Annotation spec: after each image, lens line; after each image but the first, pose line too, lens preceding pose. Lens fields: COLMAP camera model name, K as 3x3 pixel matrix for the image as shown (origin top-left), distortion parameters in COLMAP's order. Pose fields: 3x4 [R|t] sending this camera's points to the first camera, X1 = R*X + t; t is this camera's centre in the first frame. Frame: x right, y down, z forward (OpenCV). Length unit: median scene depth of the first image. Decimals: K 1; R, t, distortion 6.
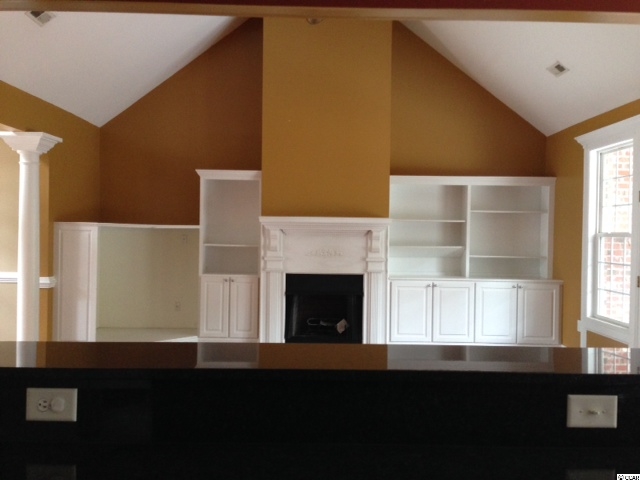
lens RADIAL K [[598.8, 0, 320.7], [0, 598.8, 238.6], [0, 0, 1]] dist [0.078304, 0.000000]
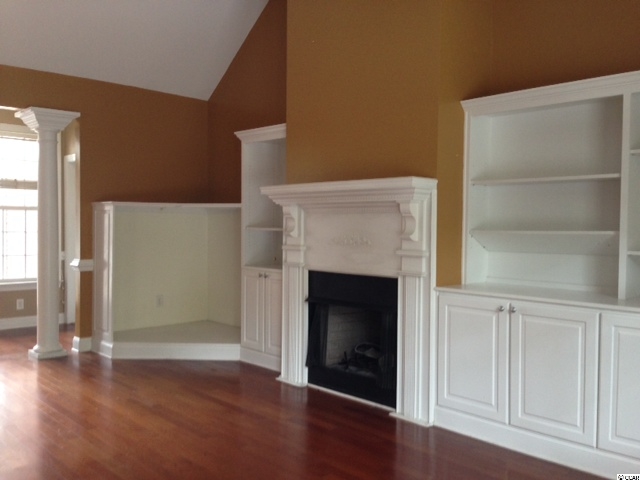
lens RADIAL K [[598.8, 0, 319.5], [0, 598.8, 240.6], [0, 0, 1]] dist [0.078304, 0.000000]
pose [[0.665615, 0.013336, -0.746176, 0.452492], [-0.007786, 0.999910, 0.010926, 0.017493], [0.746255, -0.001463, 0.665659, 0.555695]]
